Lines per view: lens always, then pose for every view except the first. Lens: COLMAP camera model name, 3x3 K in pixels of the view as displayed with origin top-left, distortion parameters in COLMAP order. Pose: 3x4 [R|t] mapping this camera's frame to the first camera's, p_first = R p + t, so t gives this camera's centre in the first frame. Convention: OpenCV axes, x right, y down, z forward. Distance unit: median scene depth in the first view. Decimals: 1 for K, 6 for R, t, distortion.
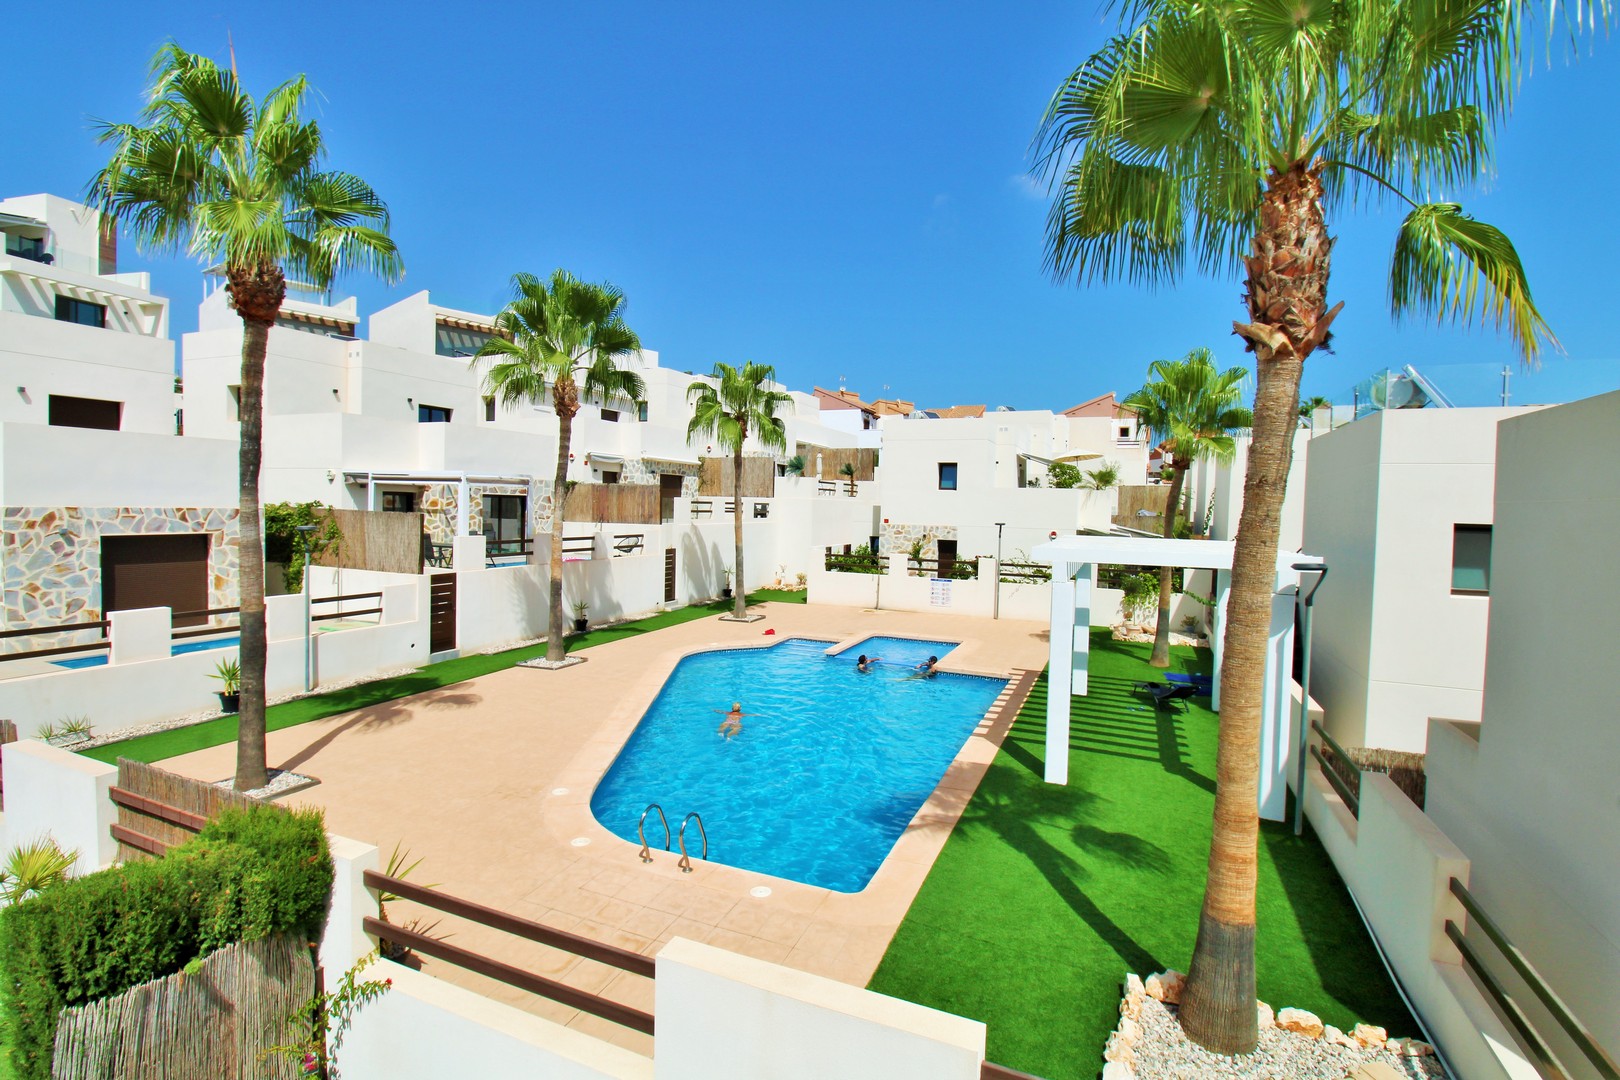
lens RADIAL K [[746.3, 0, 813.1], [0, 746.3, 530.8], [0, 0, 1]] dist [0.001375, -0.013704]
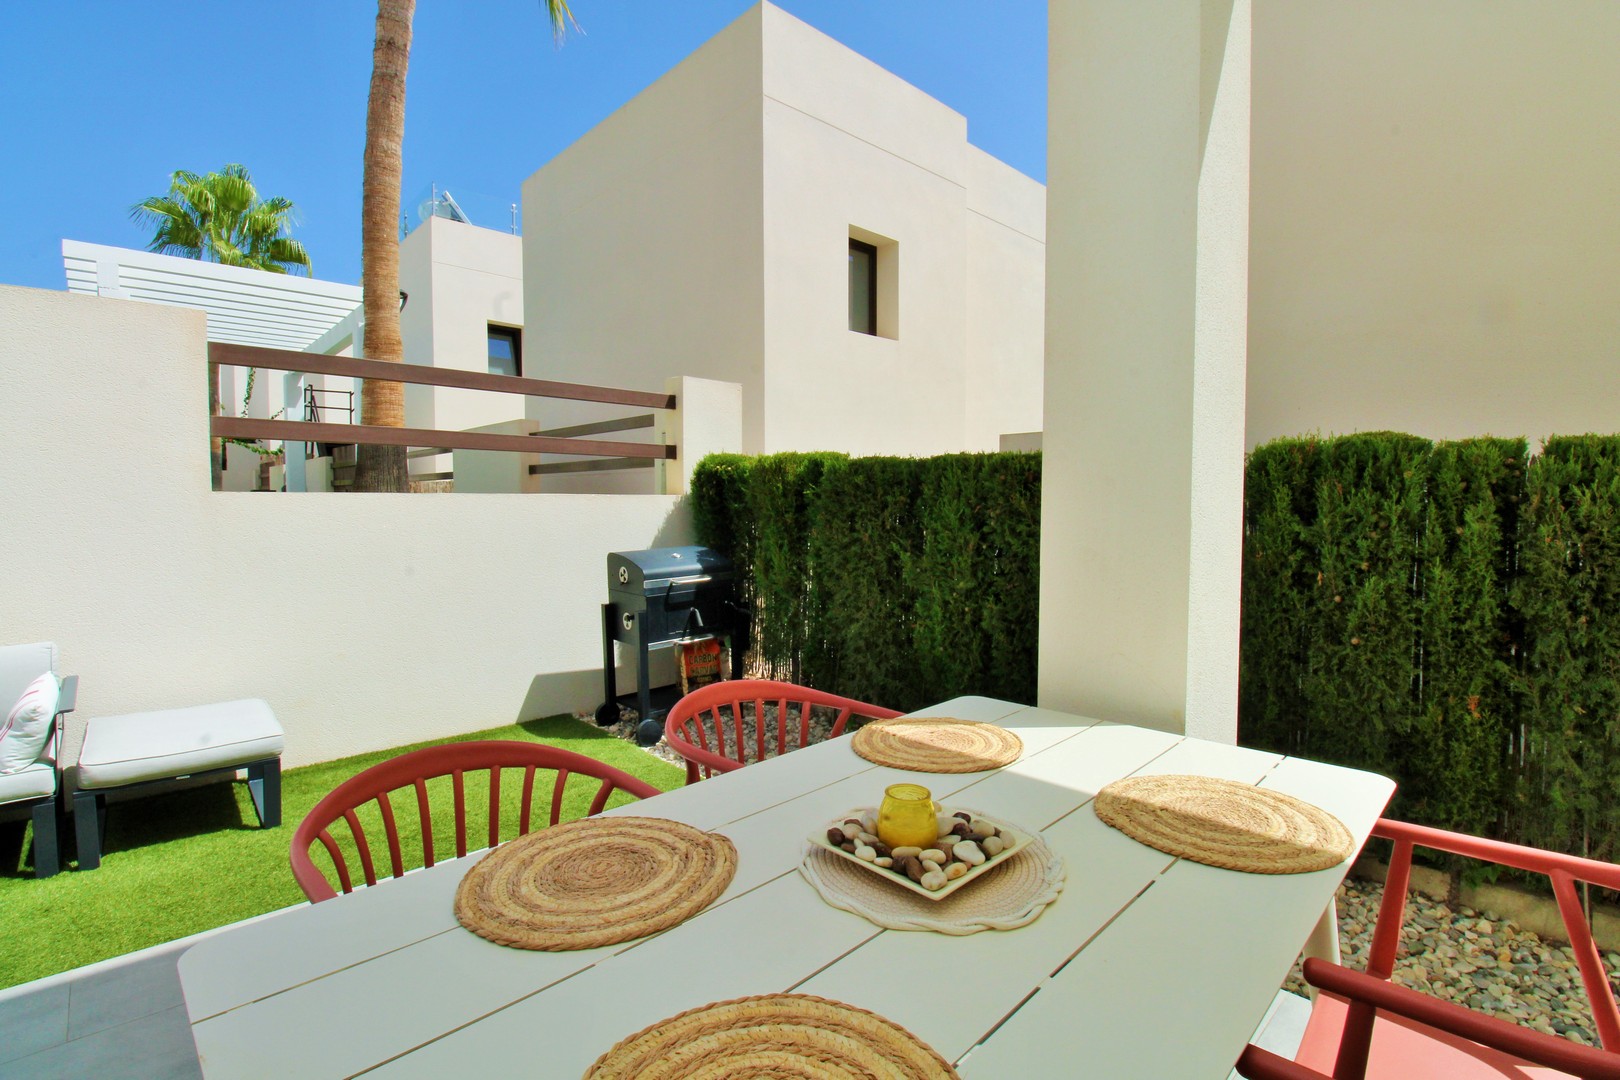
lens RADIAL K [[746.3, 0, 813.1], [0, 746.3, 530.8], [0, 0, 1]] dist [0.001375, -0.013704]
pose [[0.395882, -0.059303, 0.916384, -0.052212], [0.037618, 0.998122, 0.048342, 0.140355], [-0.917530, 0.015335, 0.397370, -0.011819]]
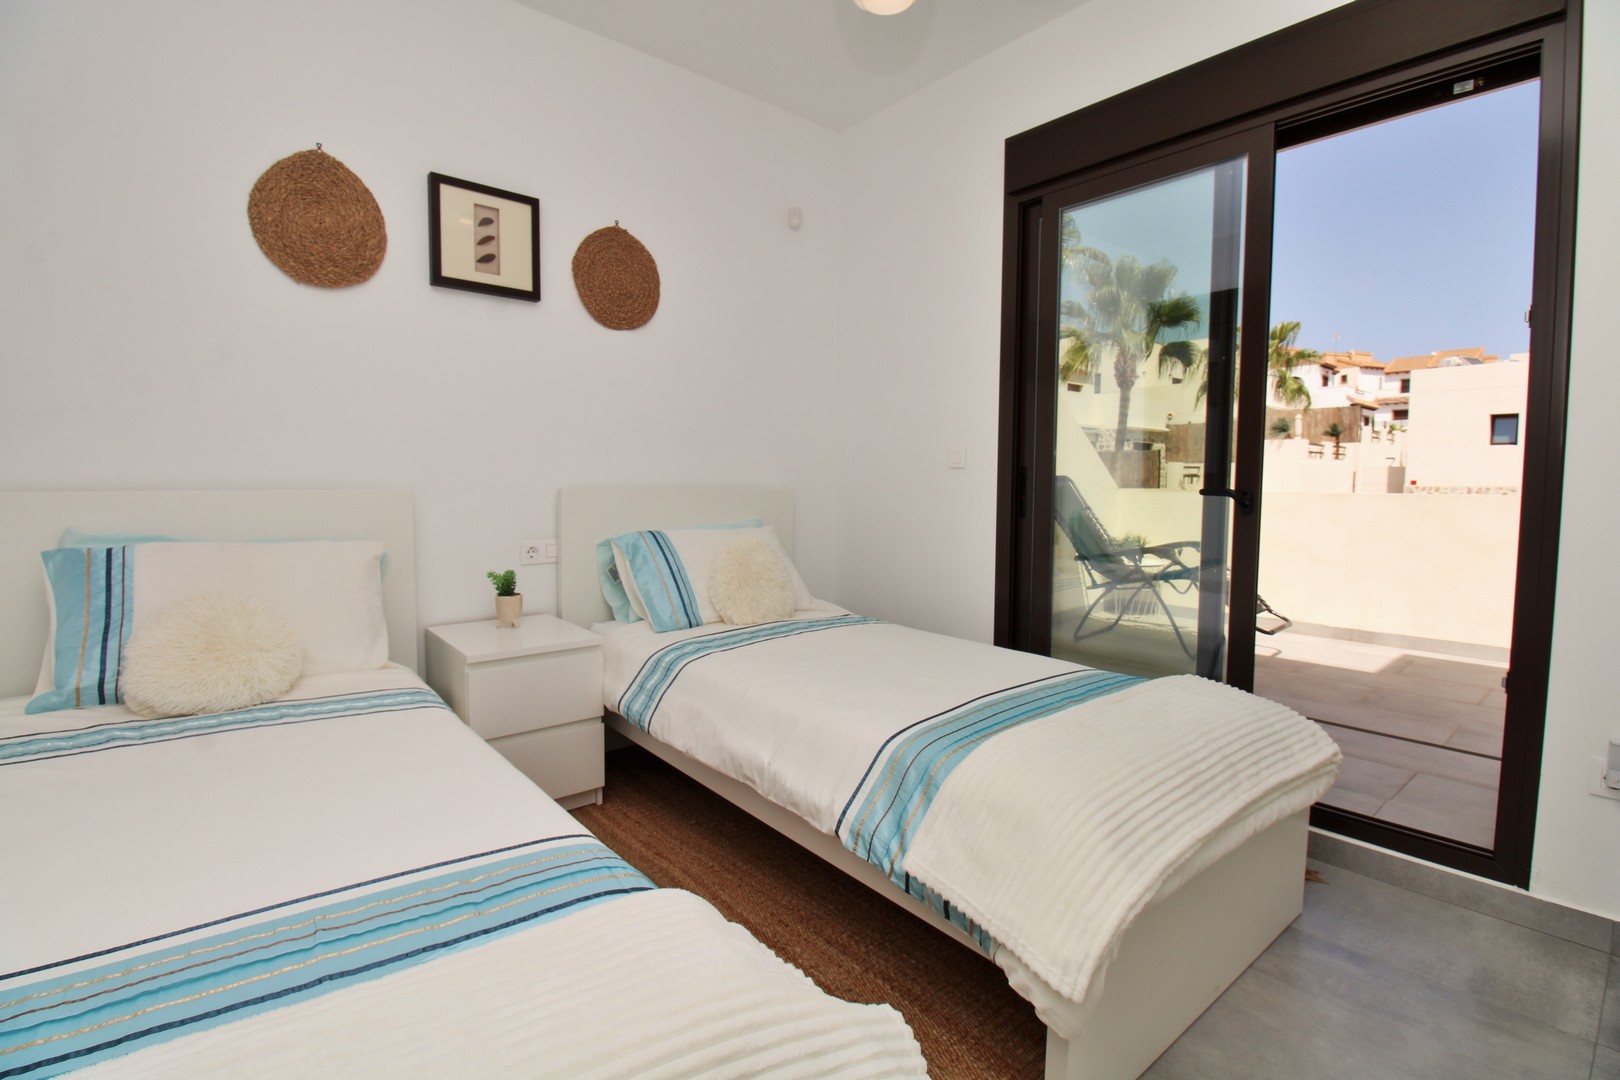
lens RADIAL K [[746.3, 0, 813.1], [0, 746.3, 530.8], [0, 0, 1]] dist [0.001375, -0.013704]
pose [[0.891599, 0.008995, -0.452736, -0.176264], [0.003421, 0.999640, 0.026598, 0.023239], [0.452813, -0.025264, 0.891248, -0.160012]]
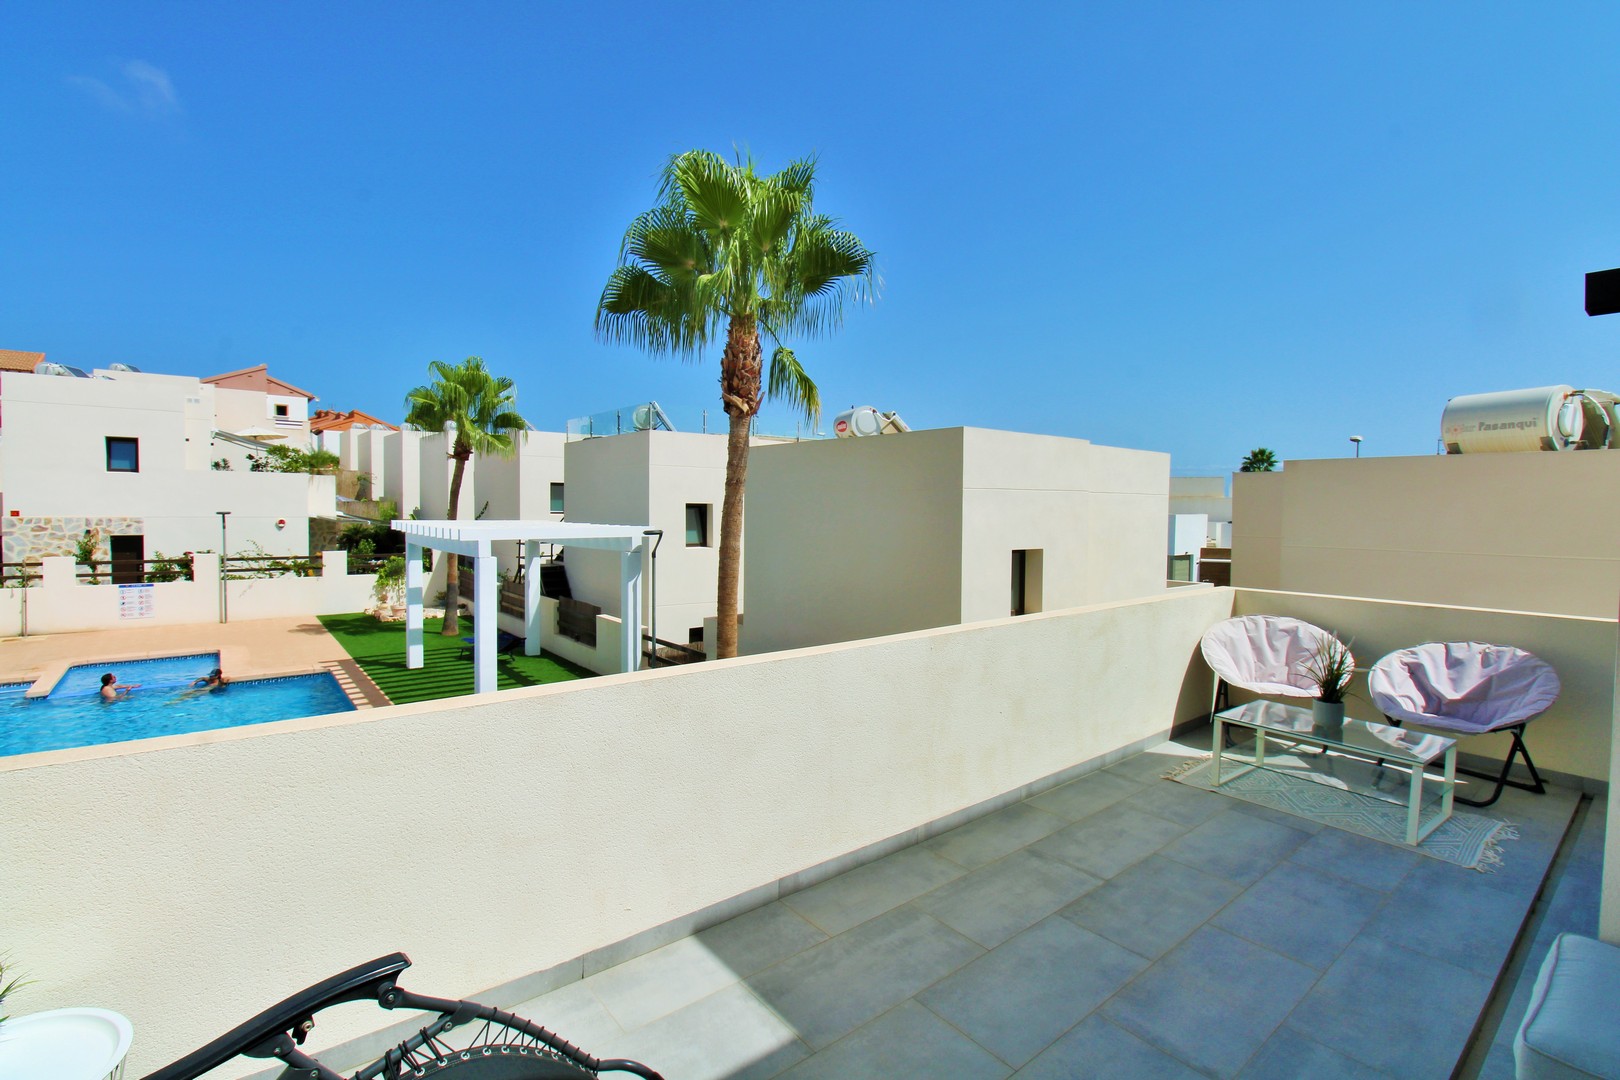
lens RADIAL K [[746.3, 0, 813.1], [0, 746.3, 530.8], [0, 0, 1]] dist [0.001375, -0.013704]
pose [[0.468942, -0.047645, 0.881943, -0.204254], [0.028846, 0.998837, 0.038622, -0.002080], [-0.882758, 0.007329, 0.469771, -0.009549]]
